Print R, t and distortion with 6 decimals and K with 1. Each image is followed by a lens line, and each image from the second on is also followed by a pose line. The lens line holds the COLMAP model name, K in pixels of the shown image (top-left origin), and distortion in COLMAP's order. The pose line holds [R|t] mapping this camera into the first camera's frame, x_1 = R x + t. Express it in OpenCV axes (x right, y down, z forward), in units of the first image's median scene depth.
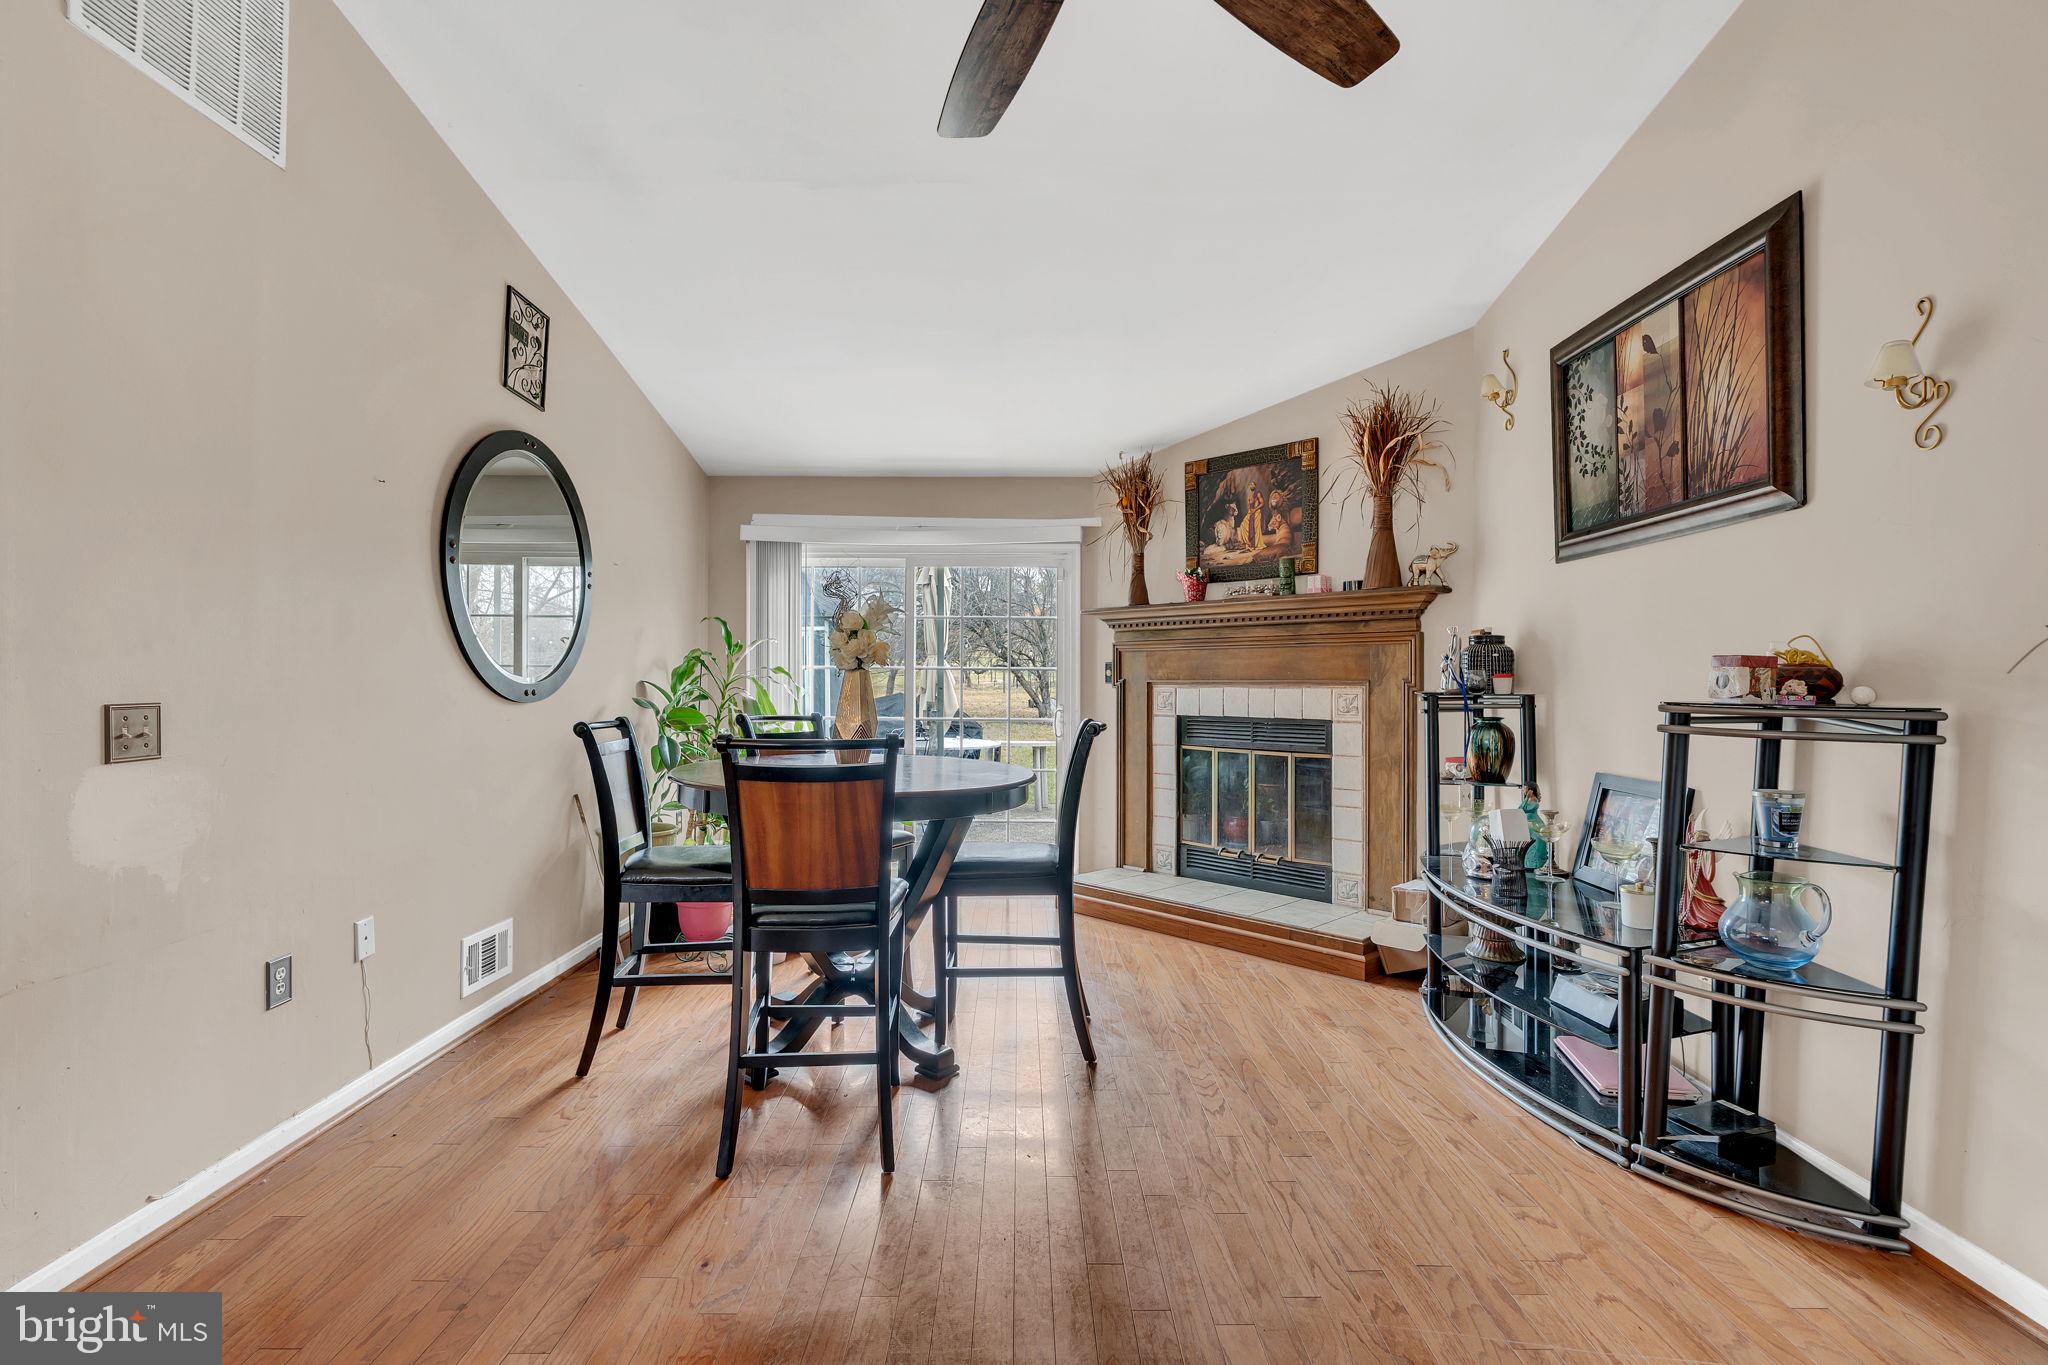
lens RADIAL K [[923.1, 0, 1028.0], [0, 923.1, 675.0], [0, 0, 1]] dist [-0.017058, 0.000030]
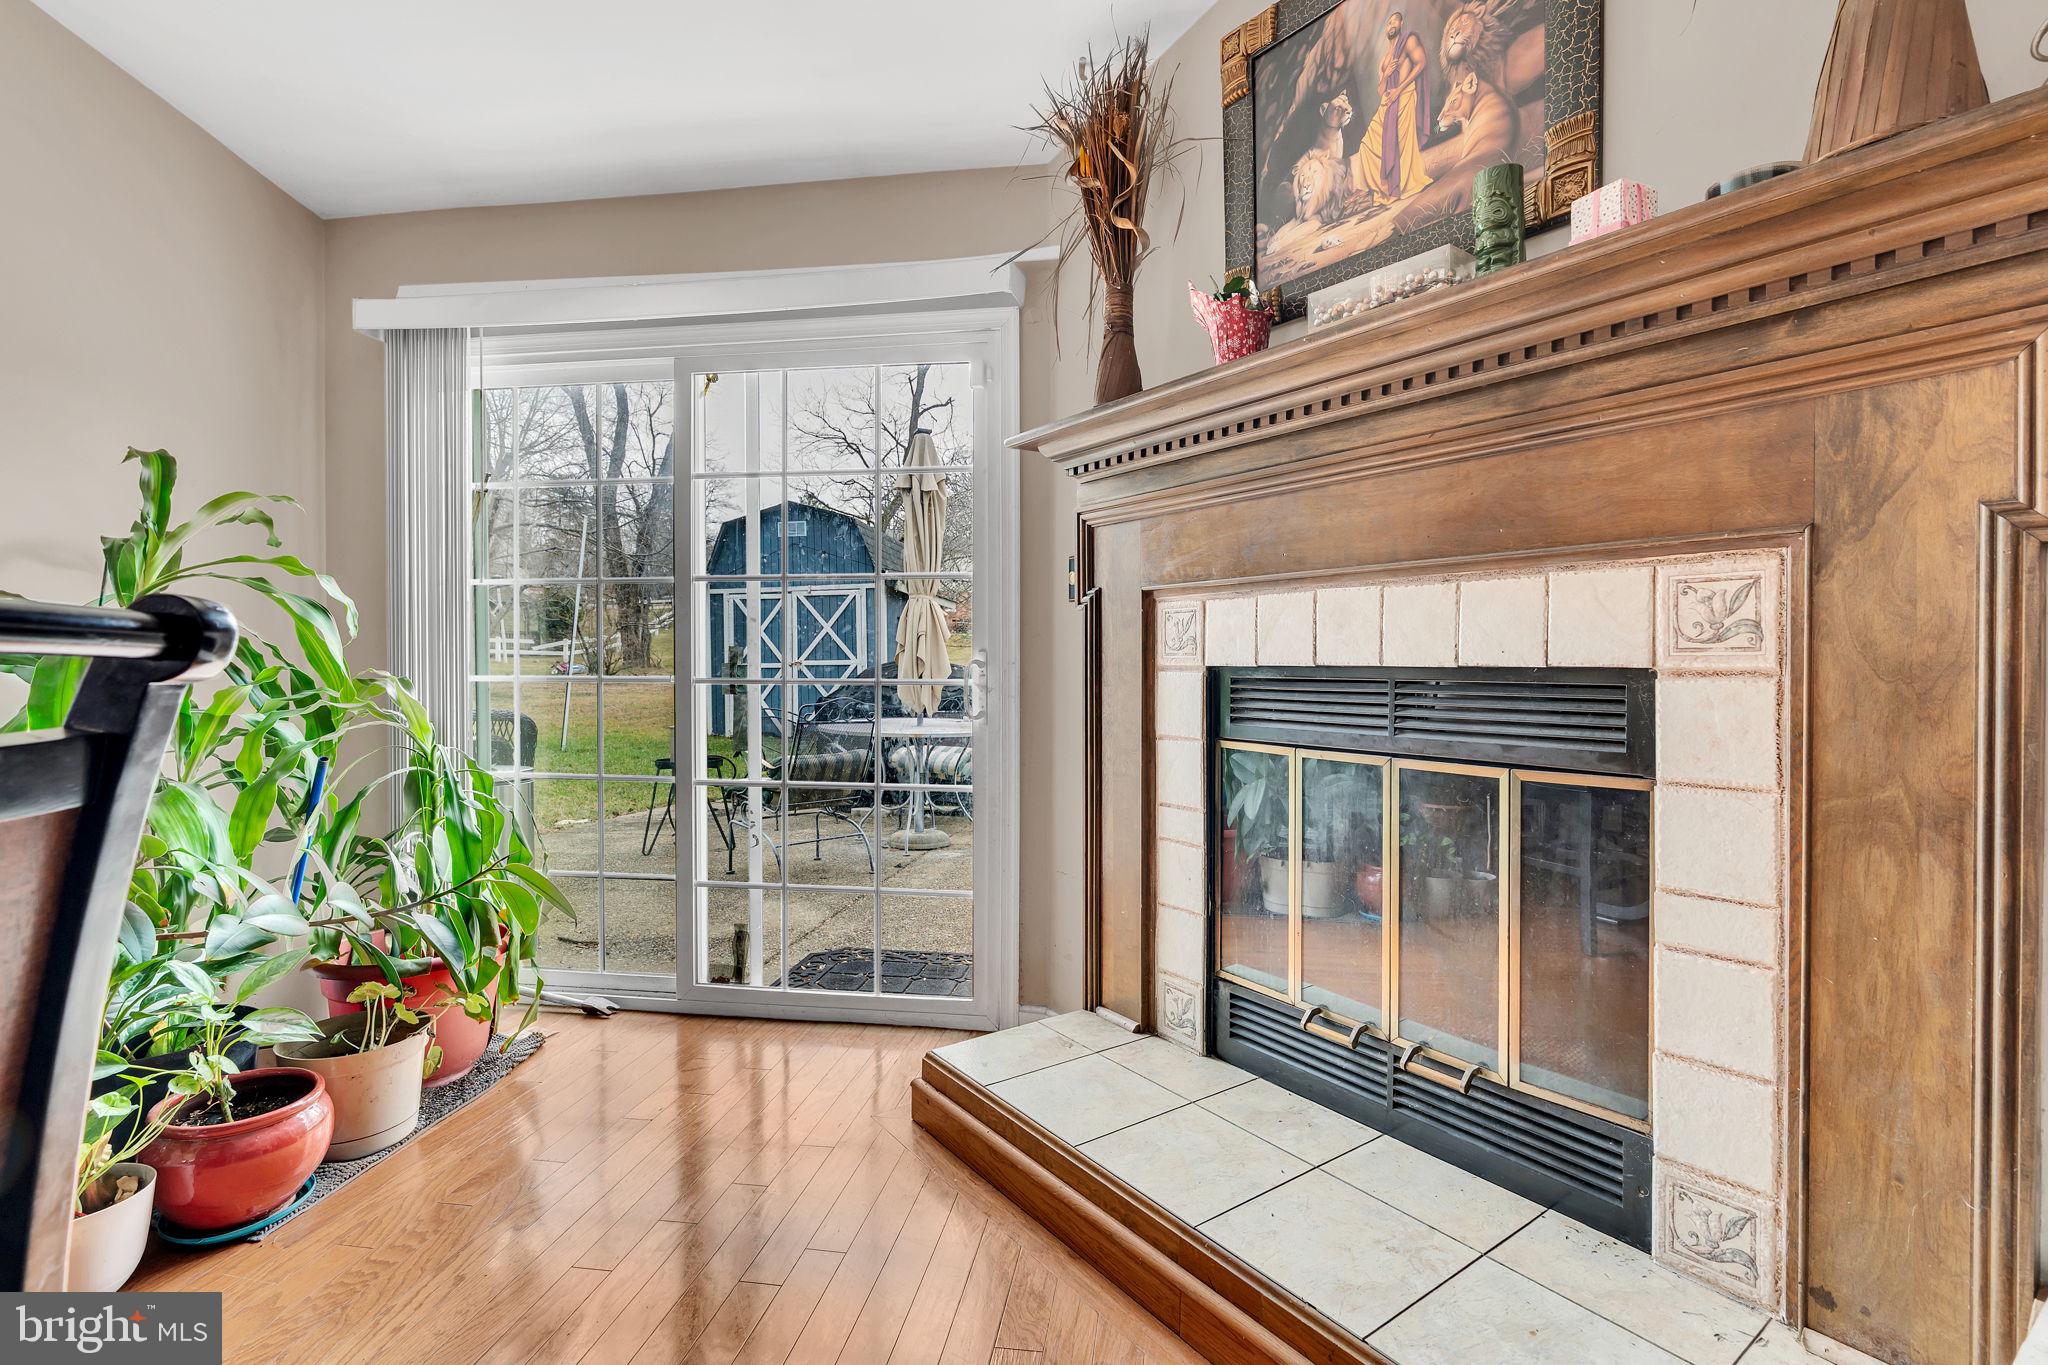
lens RADIAL K [[951.6, 0, 1025.5], [0, 951.6, 660.7], [0, 0, 1]] dist [-0.003697, -0.000007]
pose [[0.985125, -0.001674, -0.171832, 0.164186], [0.002991, 0.999968, 0.007406, 0.040213], [0.171814, -0.007810, 0.985098, 0.602831]]
